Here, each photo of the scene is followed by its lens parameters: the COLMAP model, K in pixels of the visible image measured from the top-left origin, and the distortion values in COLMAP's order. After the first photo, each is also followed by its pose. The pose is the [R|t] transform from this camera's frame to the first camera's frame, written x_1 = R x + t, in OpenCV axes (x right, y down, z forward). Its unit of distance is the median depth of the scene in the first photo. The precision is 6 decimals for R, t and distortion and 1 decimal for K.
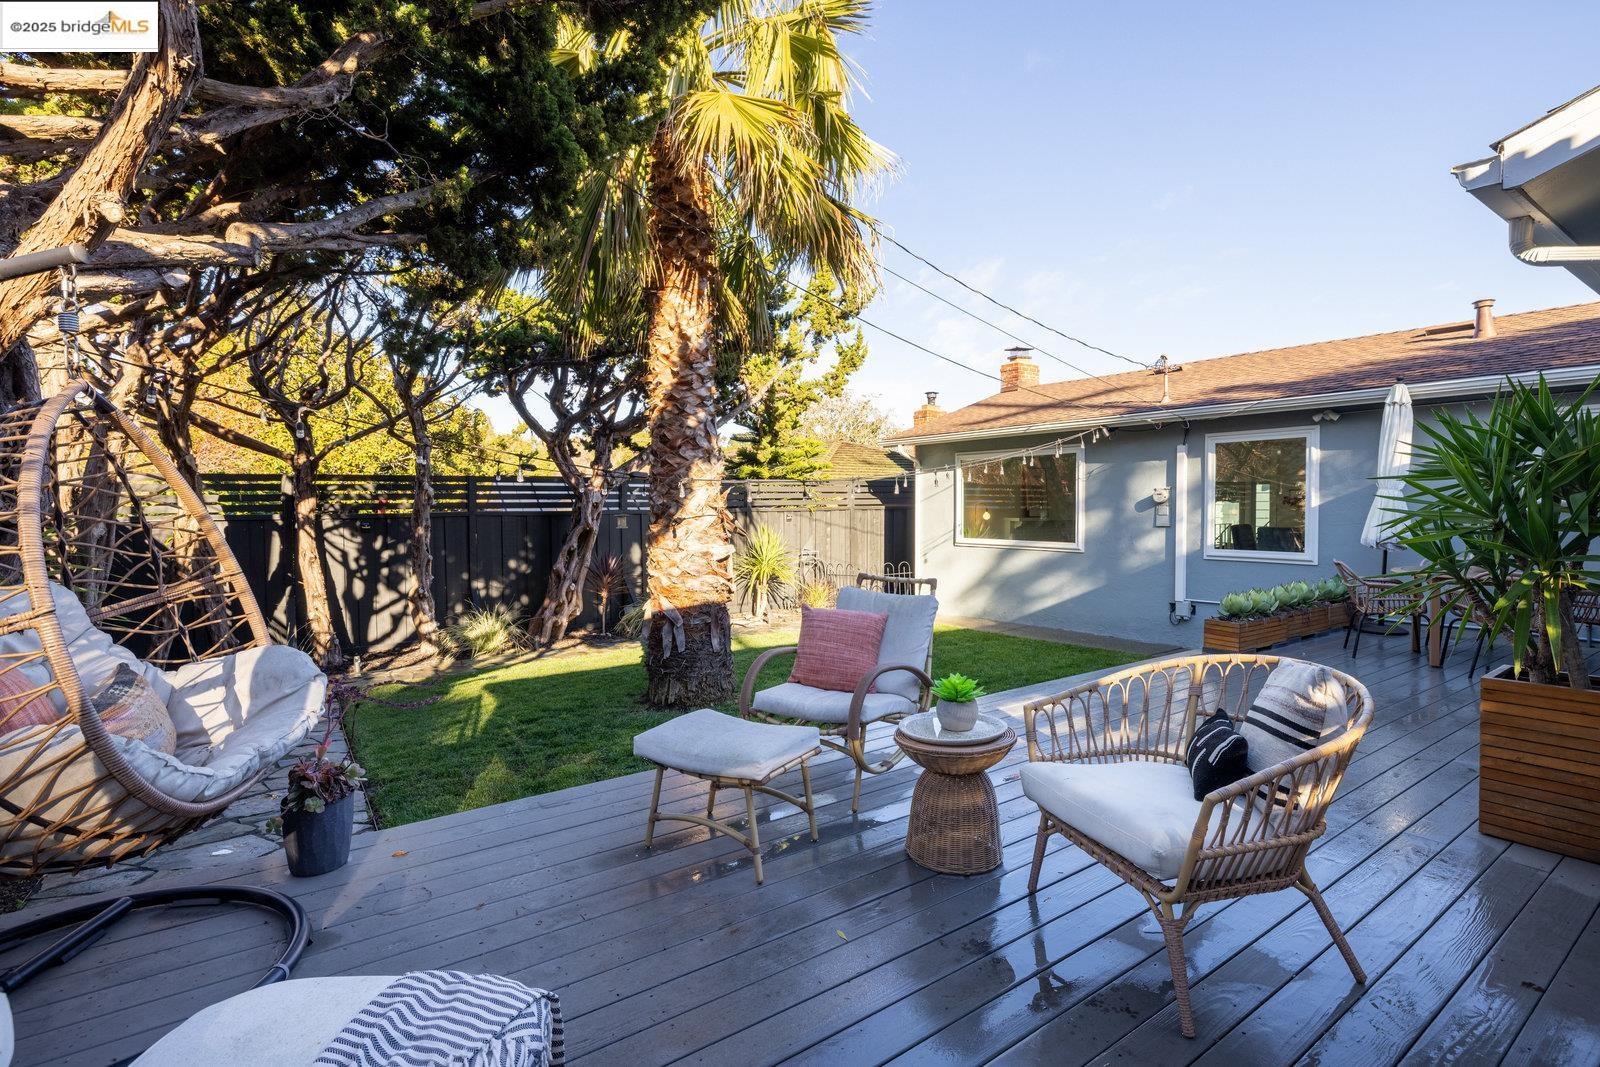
lens RADIAL K [[751.4, 0, 801.0], [0, 751.4, 526.2], [0, 0, 1]] dist [0.001867, 0.000232]
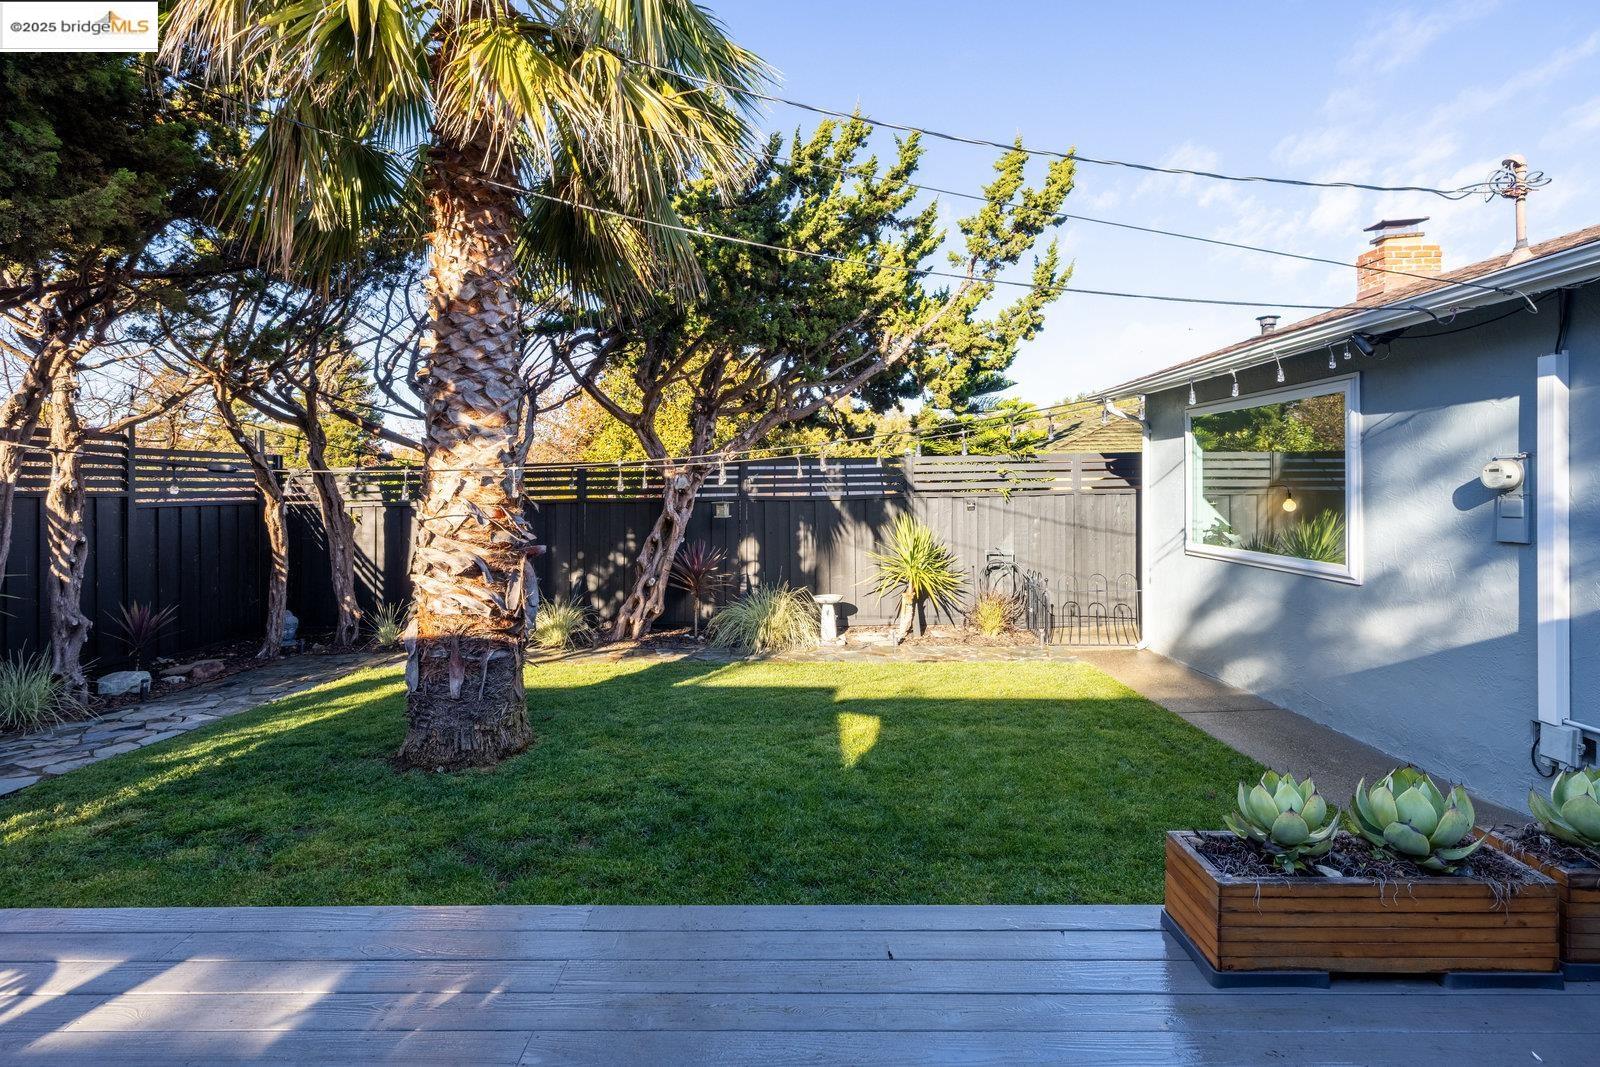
lens RADIAL K [[738.0, 0, 801.5], [0, 738.0, 490.7], [0, 0, 1]] dist [-0.001220, -0.000292]
pose [[0.812393, 0.000231, -0.583110, 0.364380], [-0.007756, 0.999916, -0.010410, -0.021831], [0.583058, 0.012980, 0.812327, 0.372878]]
